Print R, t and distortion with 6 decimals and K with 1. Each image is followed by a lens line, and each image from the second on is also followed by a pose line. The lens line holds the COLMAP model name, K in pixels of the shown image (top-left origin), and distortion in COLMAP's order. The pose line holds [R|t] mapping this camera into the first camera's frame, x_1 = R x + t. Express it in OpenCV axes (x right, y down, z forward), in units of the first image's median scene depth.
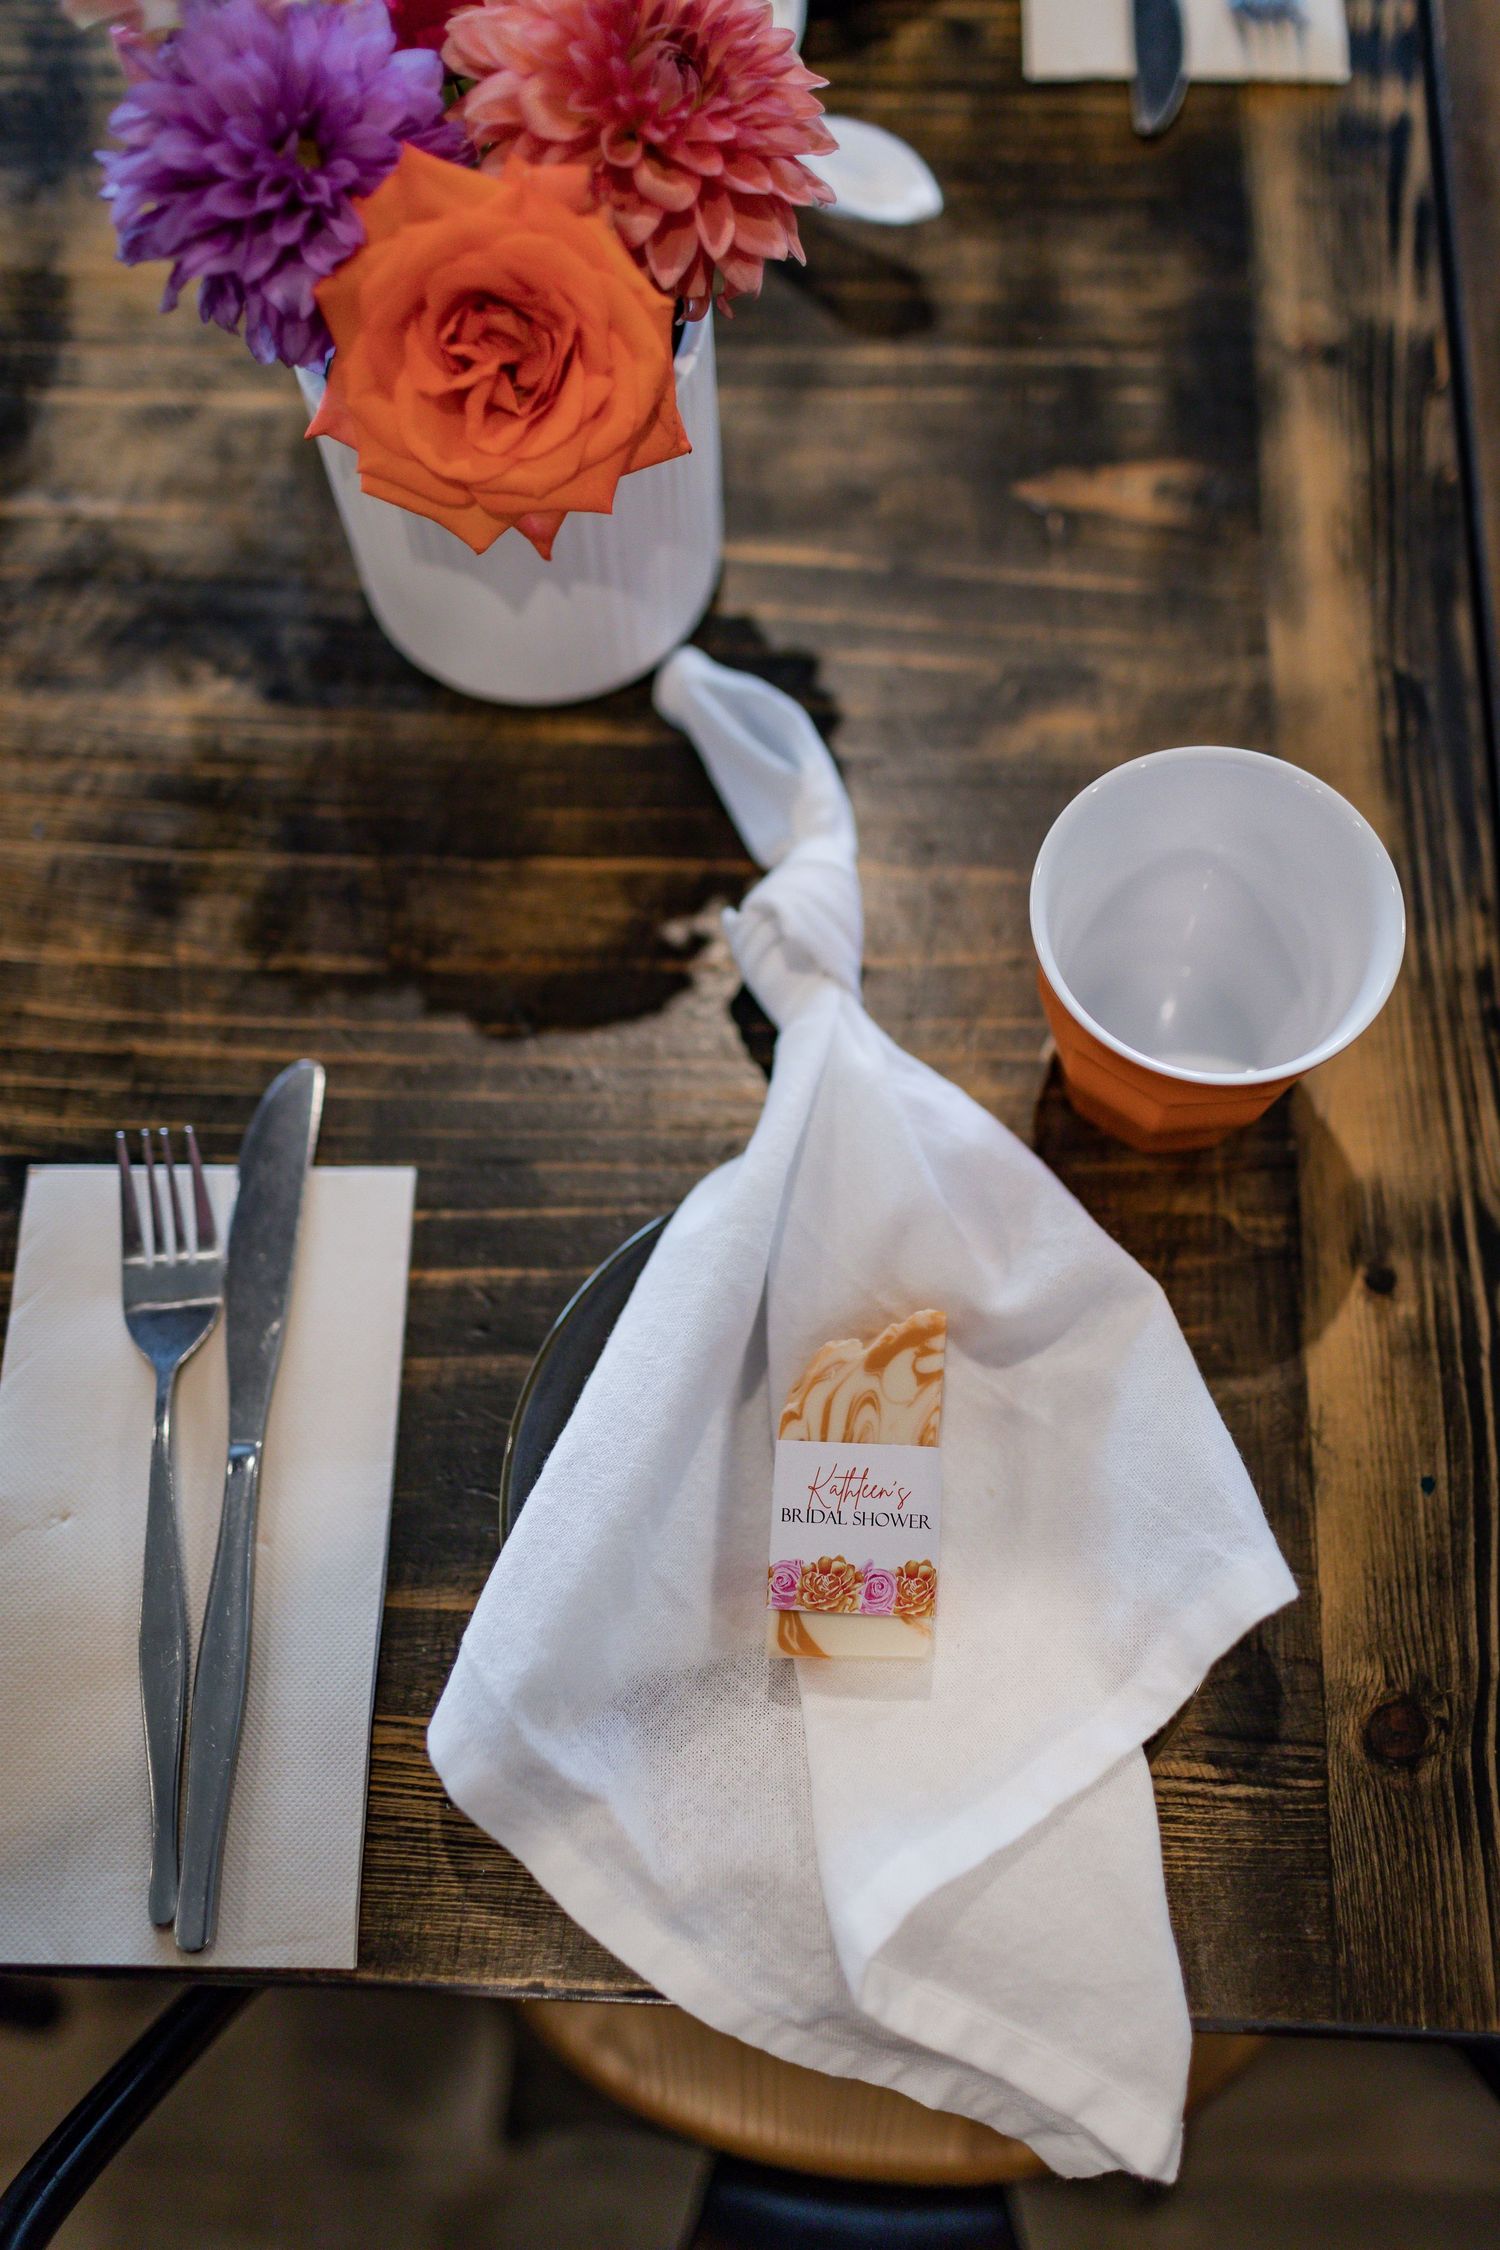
lens RADIAL K [[2138.8, 0, 750.0], [0, 2138.8, 1125.0], [0, 0, 1]] dist [0.006135, -0.007428]
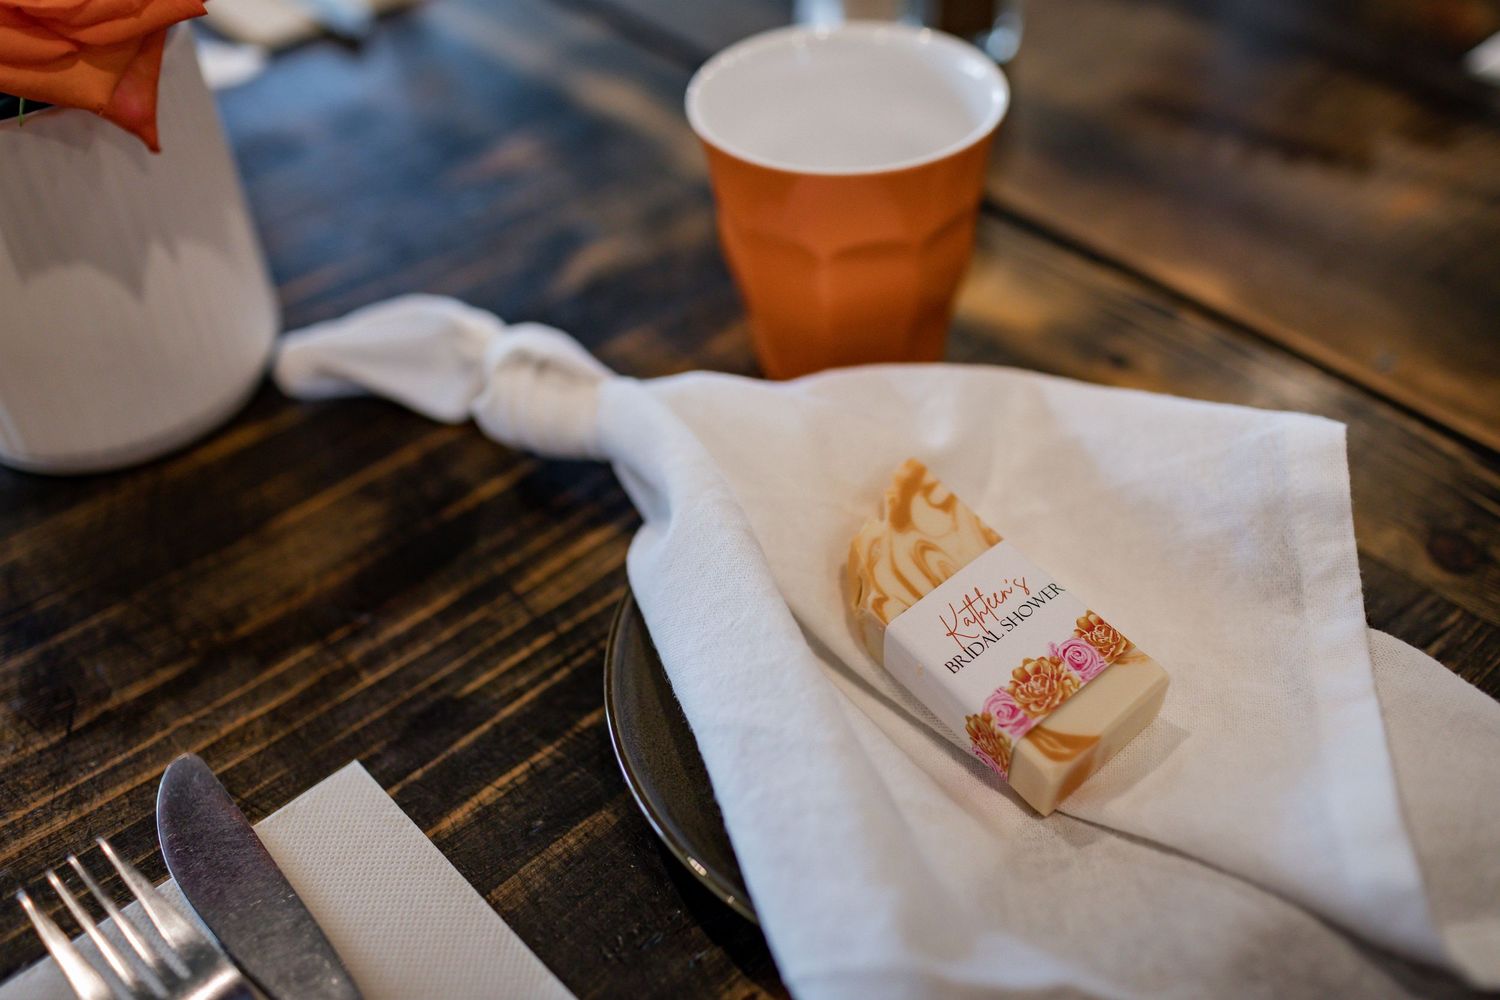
lens RADIAL K [[1425.9, 0, 700.5], [0, 1425.9, 619.0], [0, 0, 1]] dist [0.006135, -0.007428]
pose [[0.738246, -0.471982, 0.481898, -0.329987], [0.643320, 0.707465, -0.292630, 0.261903], [-0.202810, 0.526048, 0.825919, 0.474489]]
